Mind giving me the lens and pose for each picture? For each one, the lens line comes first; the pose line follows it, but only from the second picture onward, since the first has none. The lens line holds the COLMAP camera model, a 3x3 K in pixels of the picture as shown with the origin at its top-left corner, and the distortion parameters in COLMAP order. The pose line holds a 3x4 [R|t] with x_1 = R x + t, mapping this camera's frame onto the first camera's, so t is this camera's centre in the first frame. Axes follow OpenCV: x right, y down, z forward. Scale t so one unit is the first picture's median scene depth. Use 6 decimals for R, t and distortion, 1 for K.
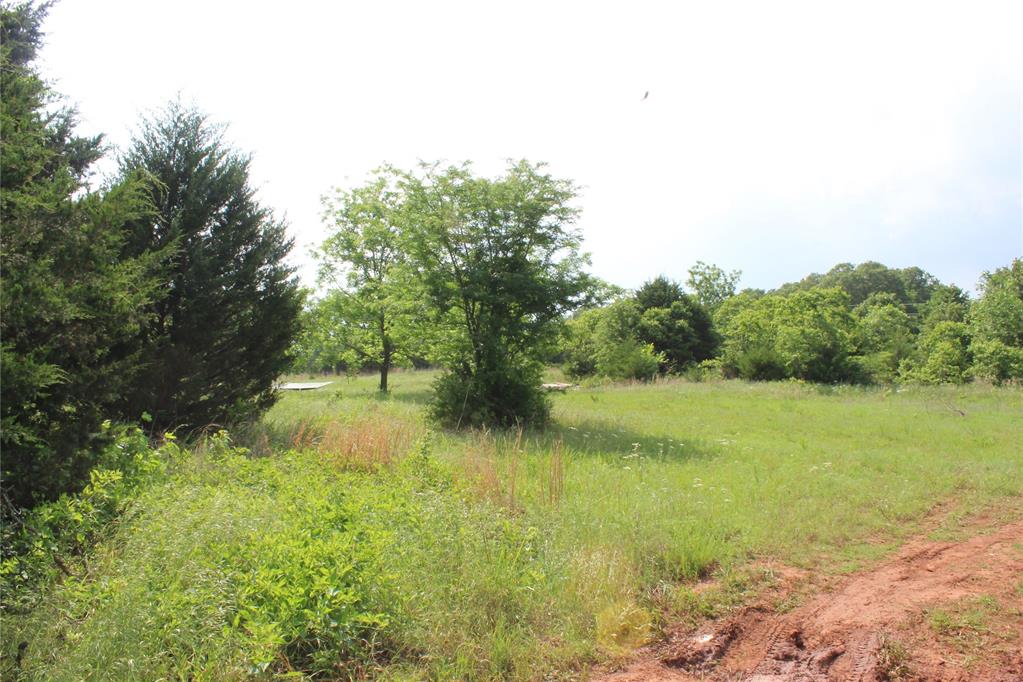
lens RADIAL K [[885.2, 0, 511.5], [0, 885.2, 341.0], [0, 0, 1]] dist [-0.141387, 0.152842]
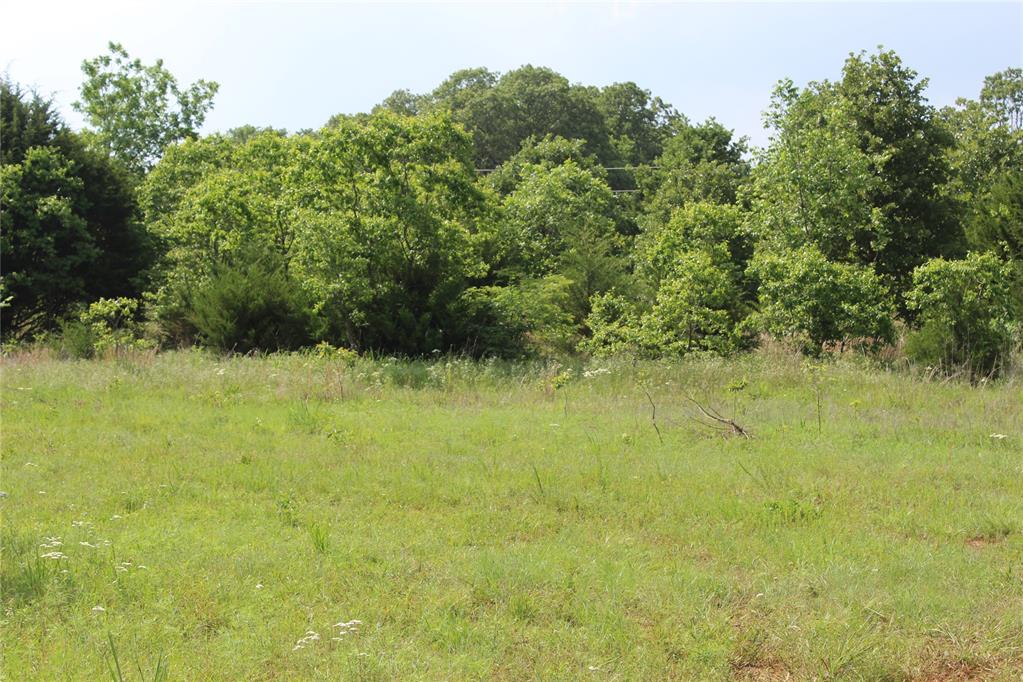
lens RADIAL K [[1329.1, 0, 511.5], [0, 1329.1, 341.0], [0, 0, 1]] dist [-0.008490, -0.005817]
pose [[0.942880, -0.016054, 0.332746, 0.202578], [0.002437, 0.999144, 0.041301, 0.016775], [-0.333124, -0.038132, 0.942112, 0.418445]]
